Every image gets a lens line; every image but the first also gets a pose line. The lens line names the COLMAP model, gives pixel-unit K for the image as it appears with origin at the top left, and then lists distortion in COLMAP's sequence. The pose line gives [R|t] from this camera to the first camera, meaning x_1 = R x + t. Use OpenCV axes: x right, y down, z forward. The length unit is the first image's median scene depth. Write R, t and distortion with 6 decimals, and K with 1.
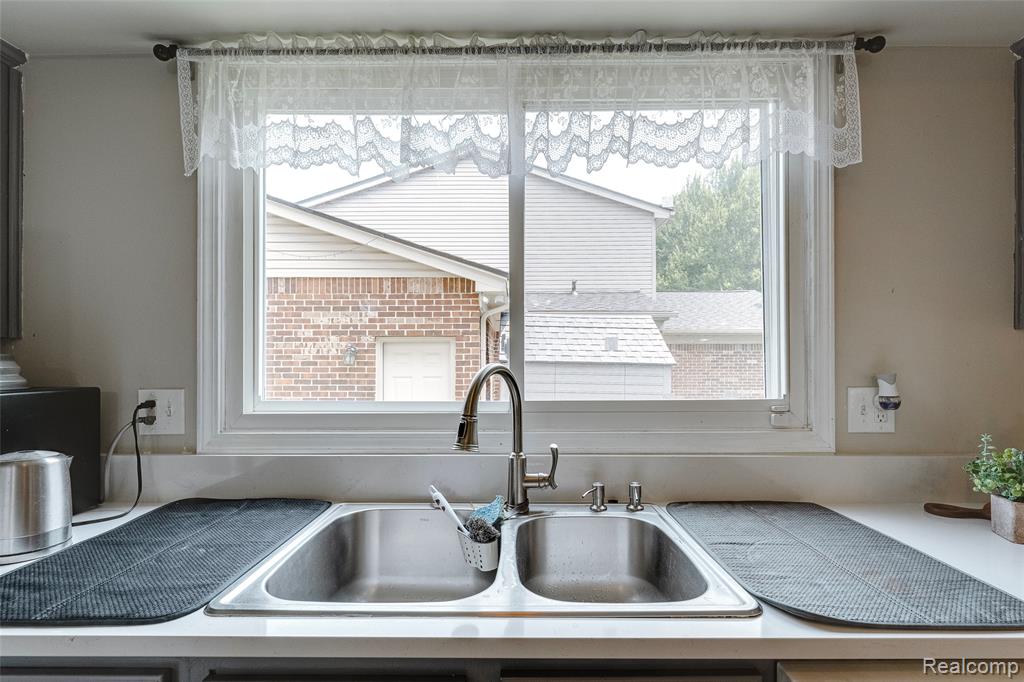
lens RADIAL K [[486.2, 0, 505.8], [0, 486.2, 361.3], [0, 0, 1]] dist [0.003482, 0.000106]
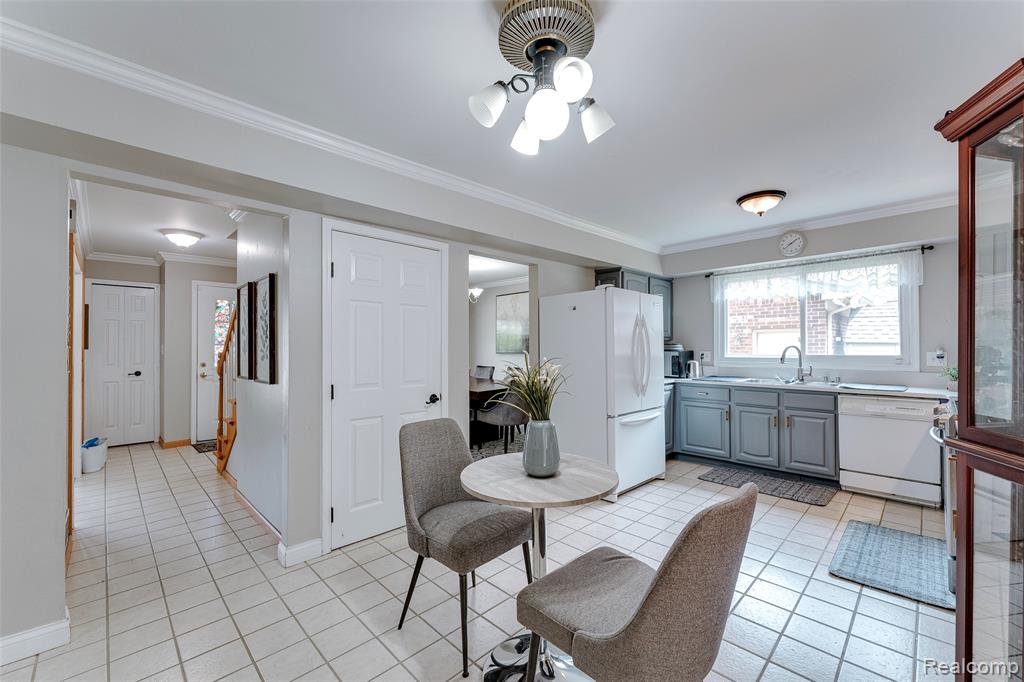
lens RADIAL K [[415.9, 0, 511.0], [0, 415.9, 344.0], [0, 0, 1]] dist [-0.000278, -0.000437]
pose [[0.716162, -0.008310, -0.697885, 0.659351], [0.010214, 0.999947, -0.001425, -0.022855], [0.697859, -0.006108, 0.716209, -2.893772]]
